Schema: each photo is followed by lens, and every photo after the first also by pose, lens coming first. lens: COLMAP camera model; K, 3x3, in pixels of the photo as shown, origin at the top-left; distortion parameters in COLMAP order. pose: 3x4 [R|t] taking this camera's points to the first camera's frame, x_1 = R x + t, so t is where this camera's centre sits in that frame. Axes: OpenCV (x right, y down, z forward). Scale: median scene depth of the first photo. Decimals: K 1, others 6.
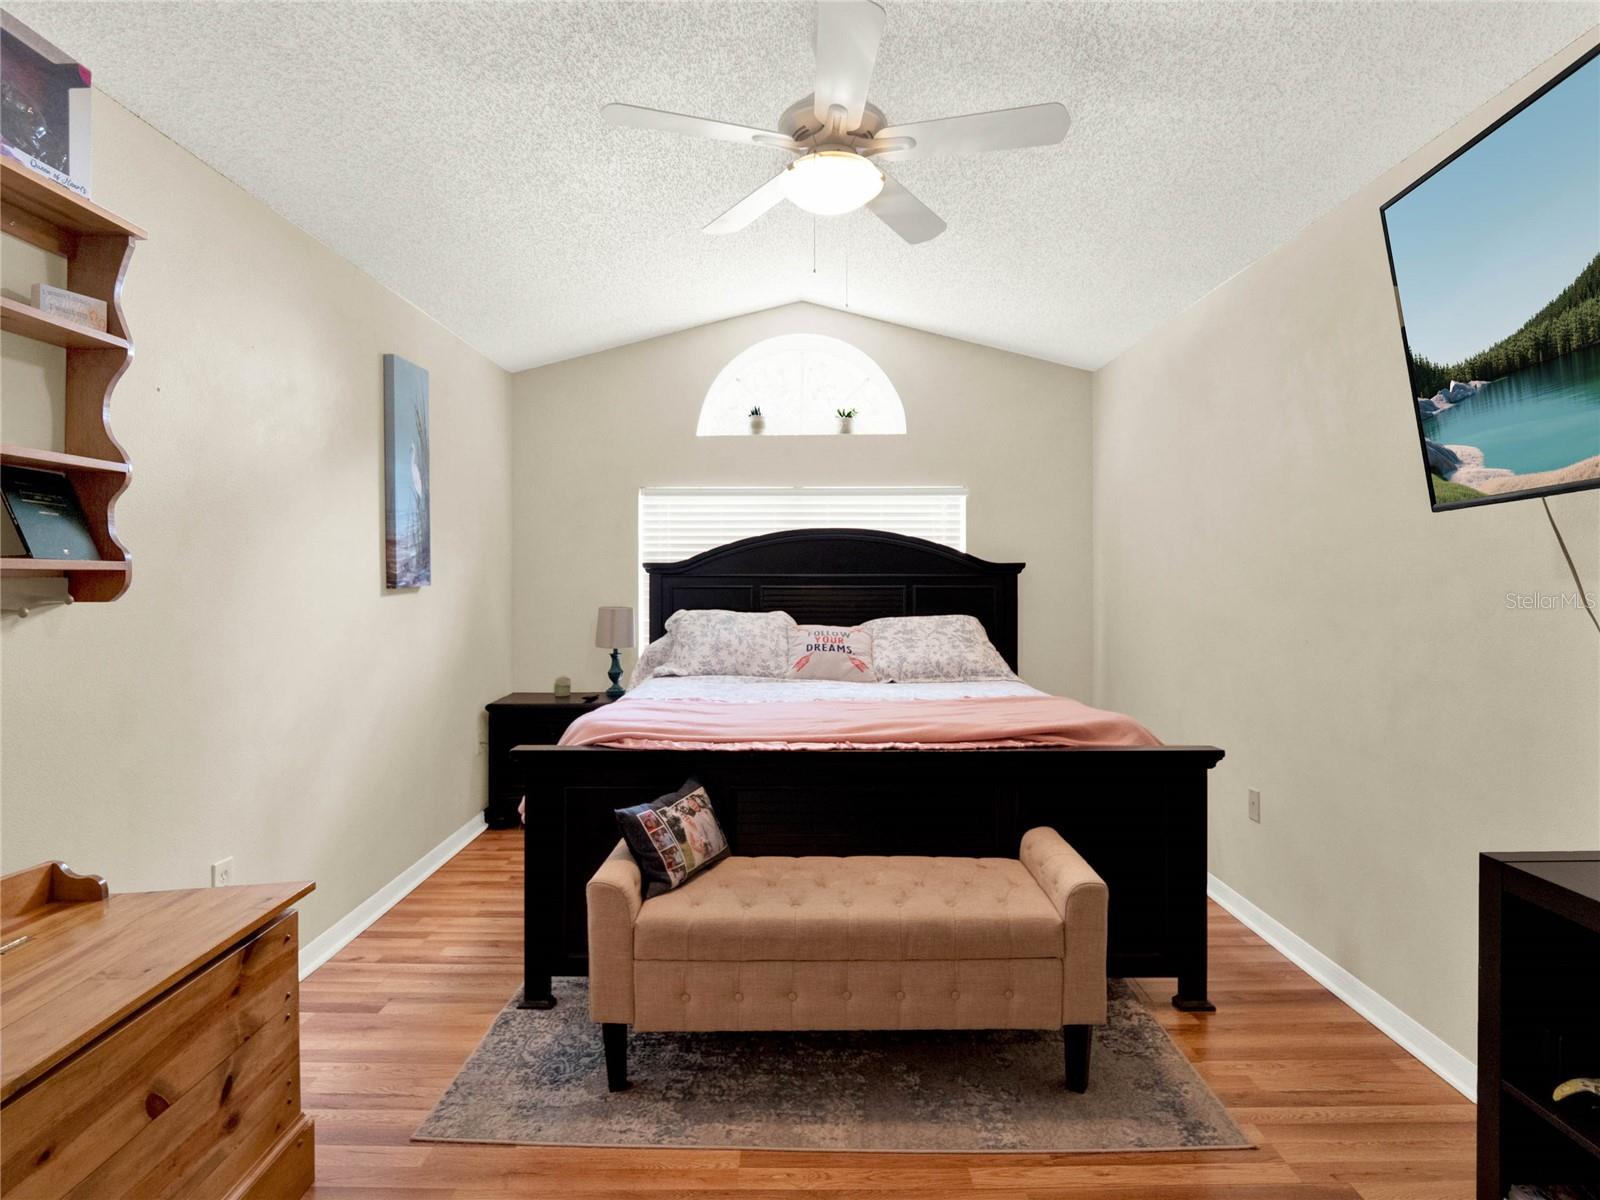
lens RADIAL K [[821.6, 0, 802.6], [0, 821.6, 583.0], [0, 0, 1]] dist [-0.002857, -0.007435]
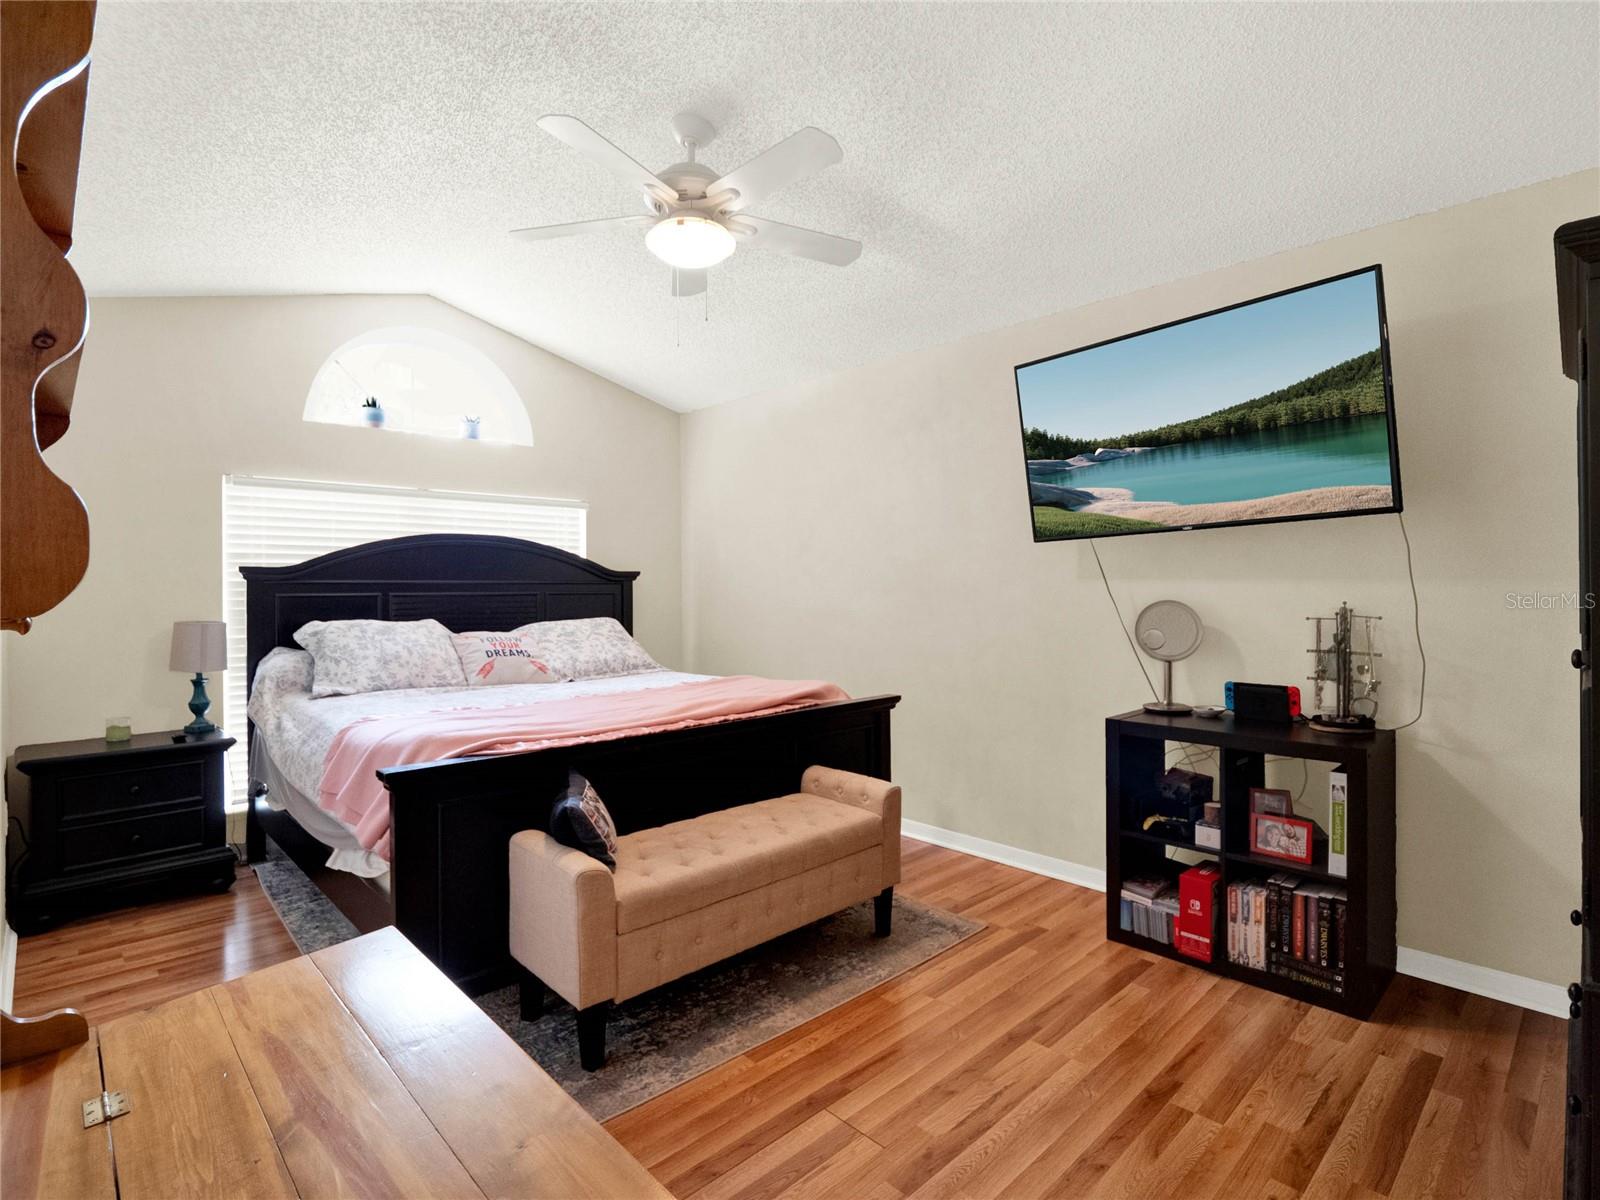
lens RADIAL K [[793.3, 0, 796.2], [0, 793.3, 591.9], [0, 0, 1]] dist [-0.000014, -0.009114]
pose [[0.730599, -0.008085, 0.682759, -0.396410], [0.011242, 0.999937, -0.000188, 0.008596], [-0.682714, 0.007813, 0.730644, 0.046816]]
